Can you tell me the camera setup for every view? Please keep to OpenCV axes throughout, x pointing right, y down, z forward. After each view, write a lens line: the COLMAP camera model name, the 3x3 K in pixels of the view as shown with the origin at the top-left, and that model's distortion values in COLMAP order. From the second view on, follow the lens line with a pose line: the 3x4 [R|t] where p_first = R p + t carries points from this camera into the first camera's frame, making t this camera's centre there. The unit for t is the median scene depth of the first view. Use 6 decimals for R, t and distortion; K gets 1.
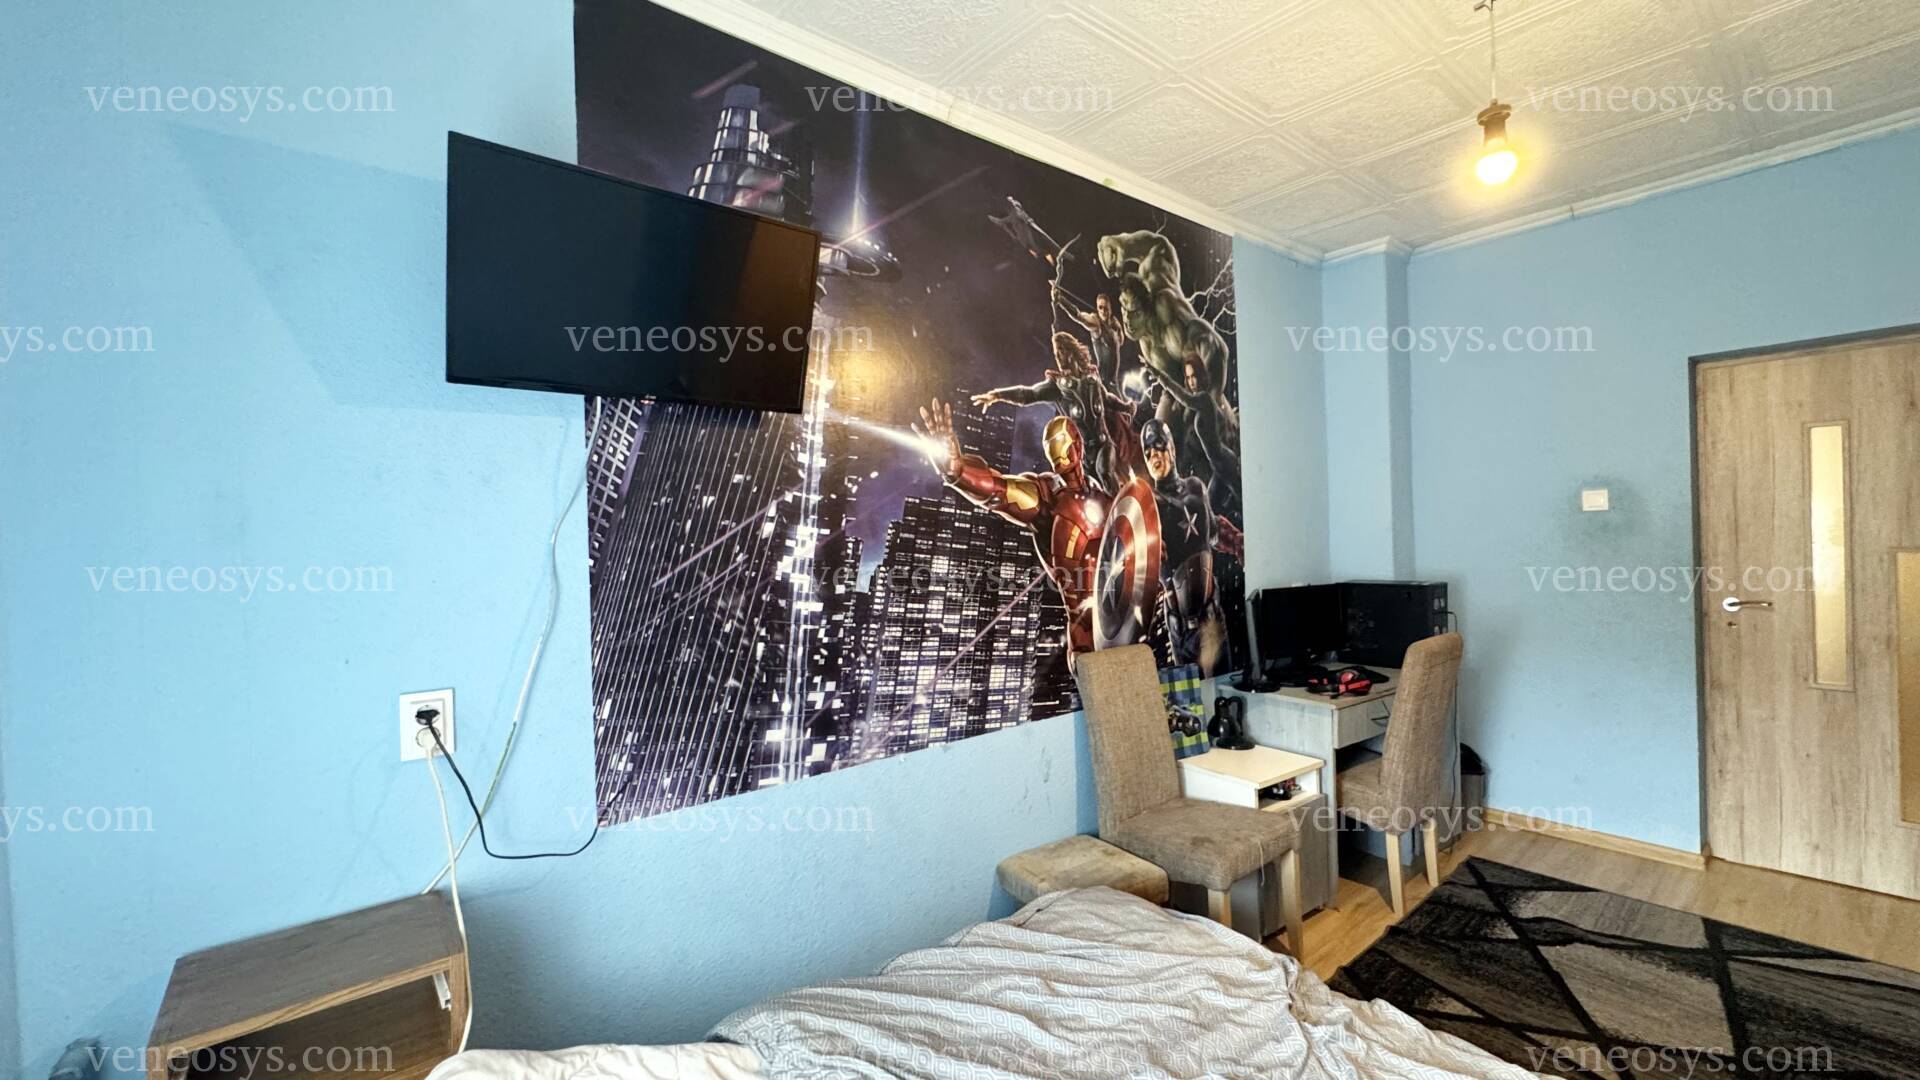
lens RADIAL K [[770.5, 0, 960.9], [0, 770.5, 535.9], [0, 0, 1]] dist [-0.003410, -0.000631]
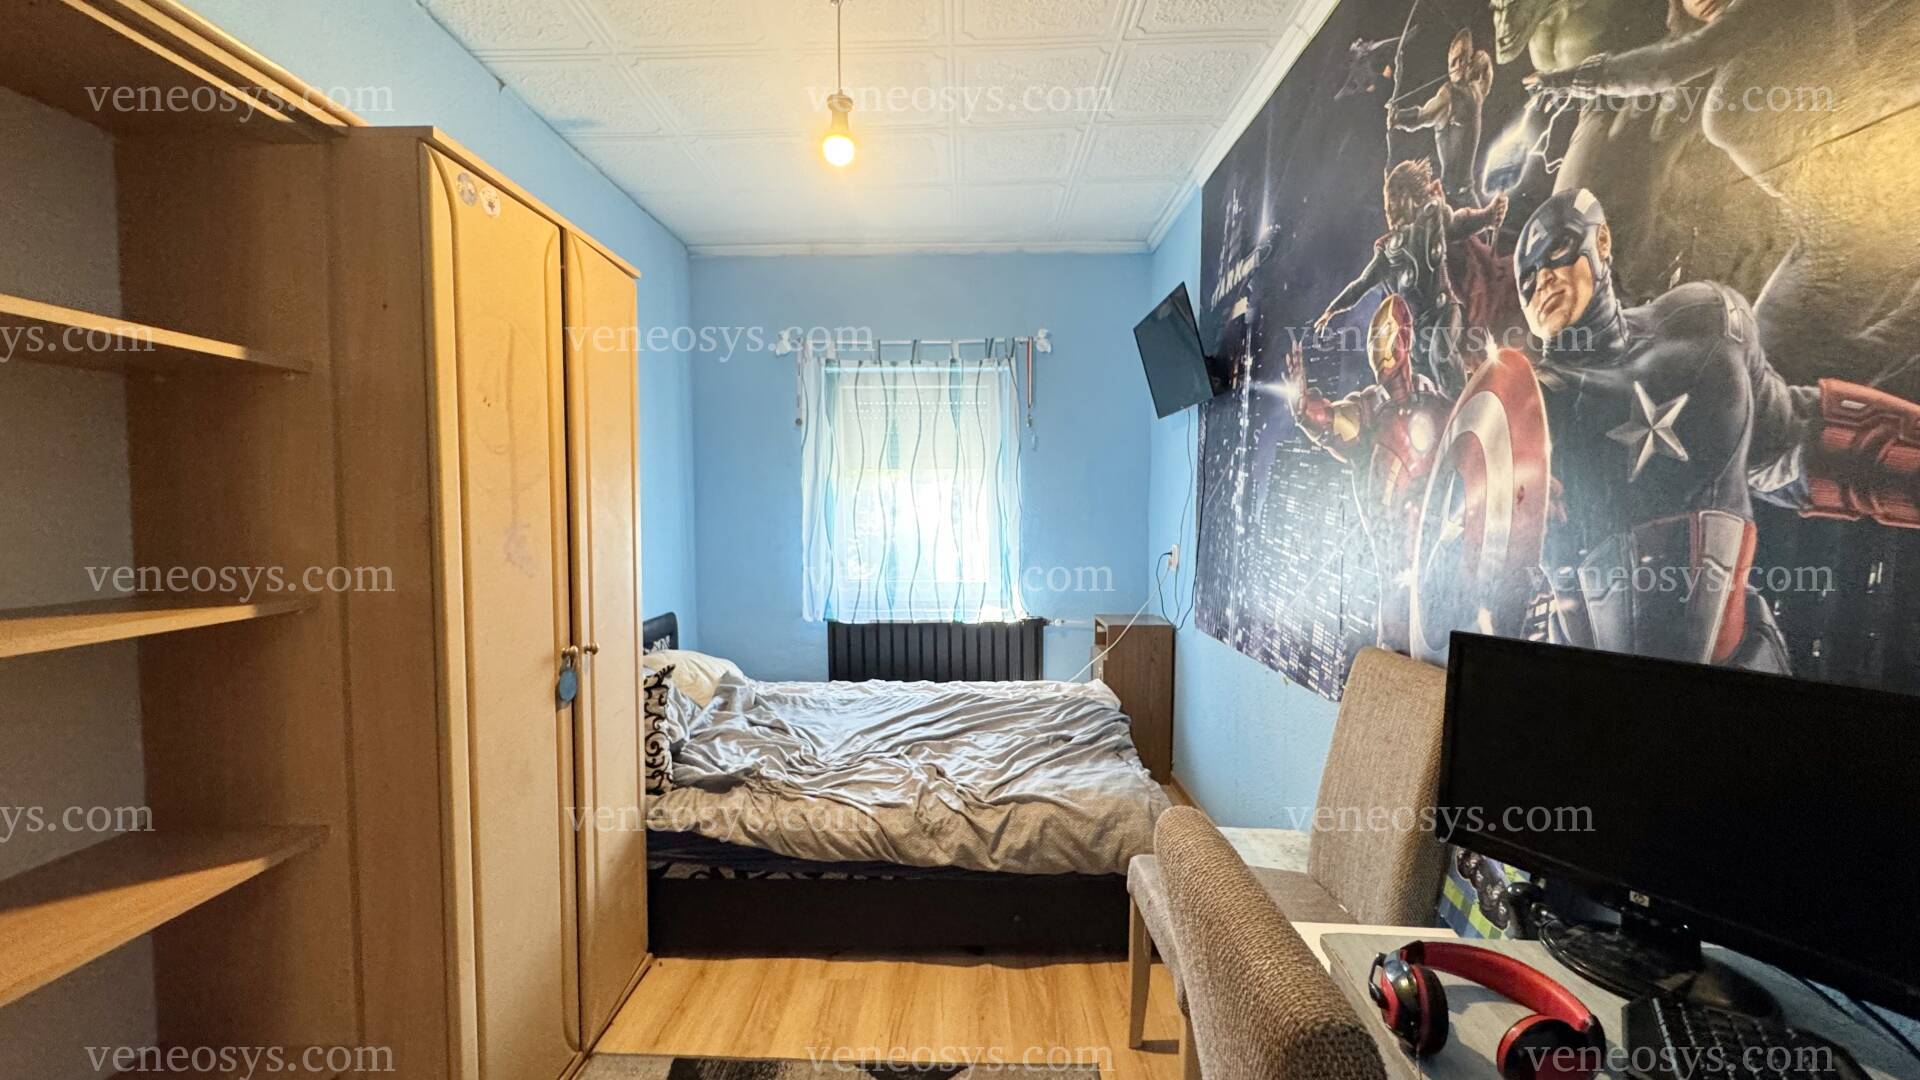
lens RADIAL K [[770.5, 0, 960.8], [0, 770.5, 540.0], [0, 0, 1]] dist [-0.003410, -0.000631]
pose [[-0.644092, 0.060925, -0.762518, 0.860097], [0.015694, 0.997666, 0.066457, 0.007503], [0.764787, 0.030838, -0.643545, 1.094609]]
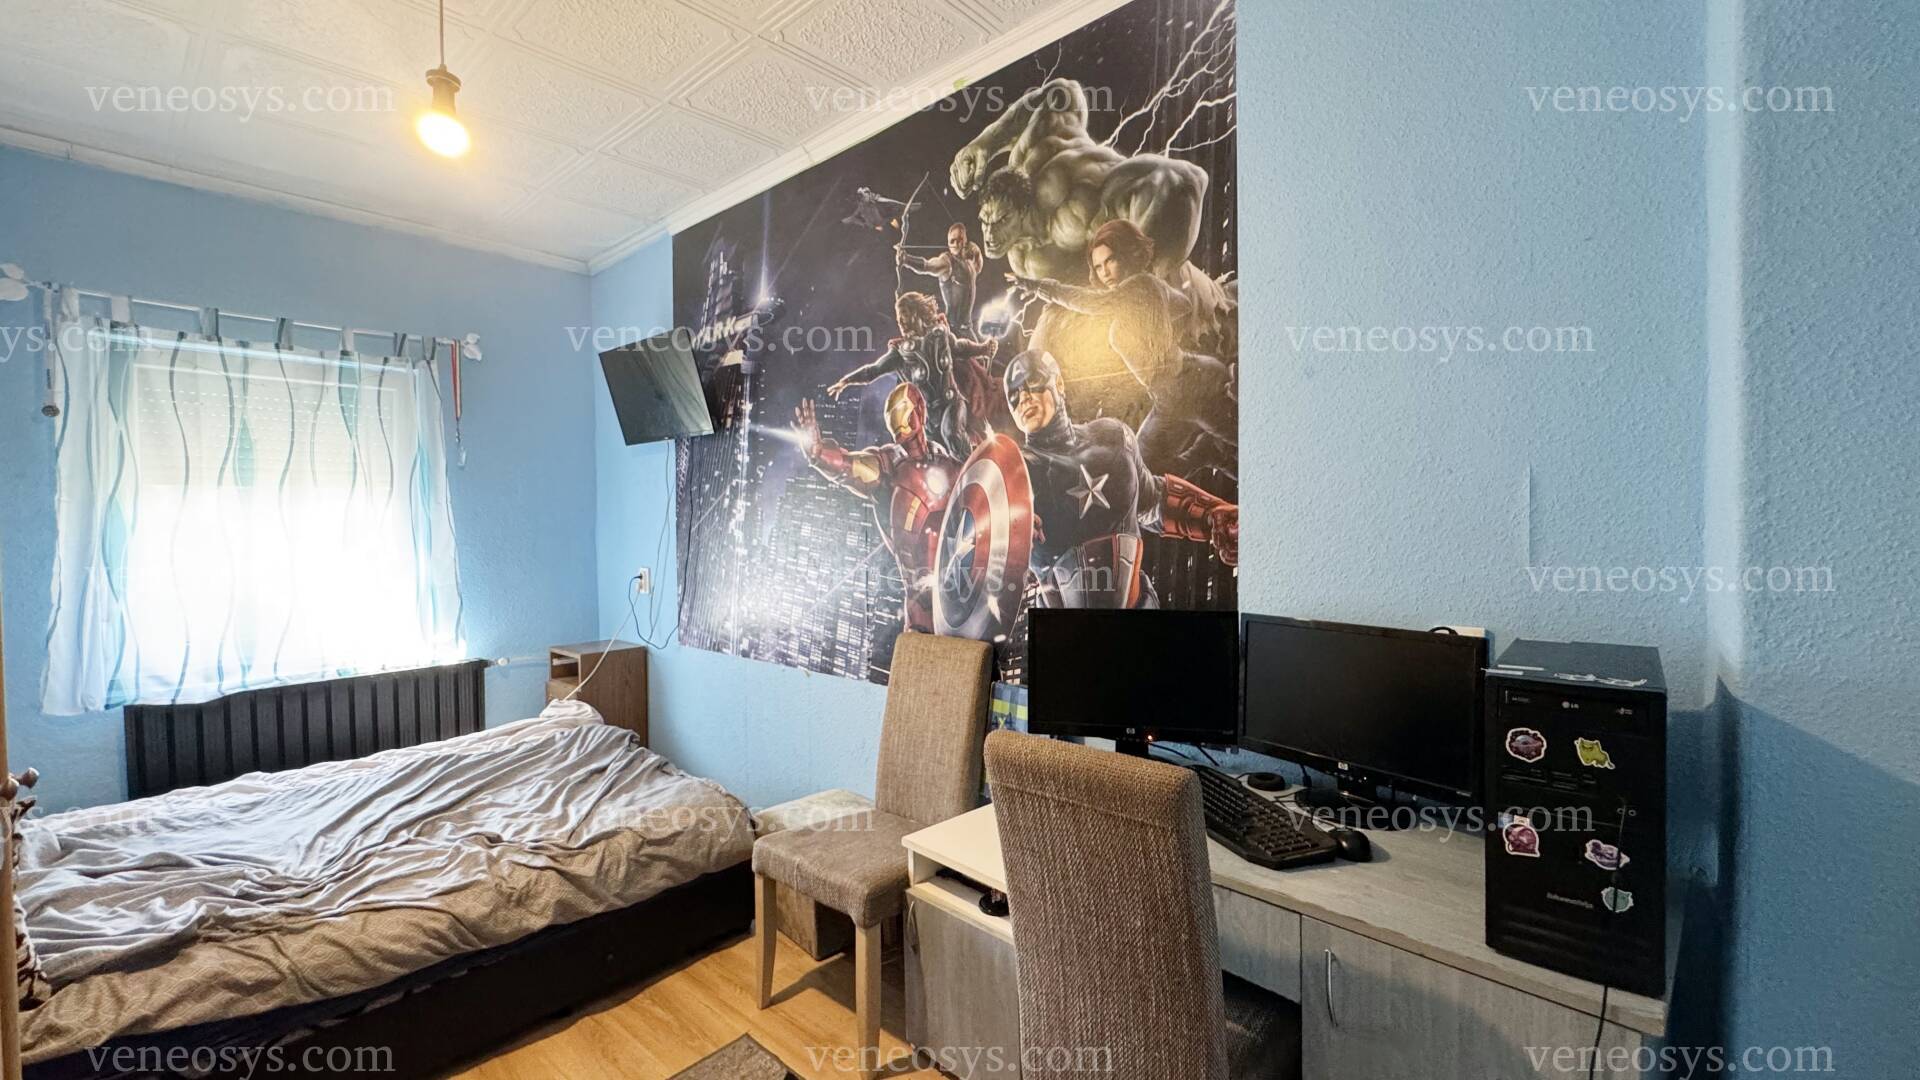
lens RADIAL K [[770.5, 0, 964.2], [0, 770.5, 539.2], [0, 0, 1]] dist [-0.003410, -0.000631]
pose [[0.159161, 0.050310, -0.985970, 1.044365], [0.003567, 0.998665, 0.051533, -0.009555], [0.987246, -0.011719, 0.158769, 0.871490]]
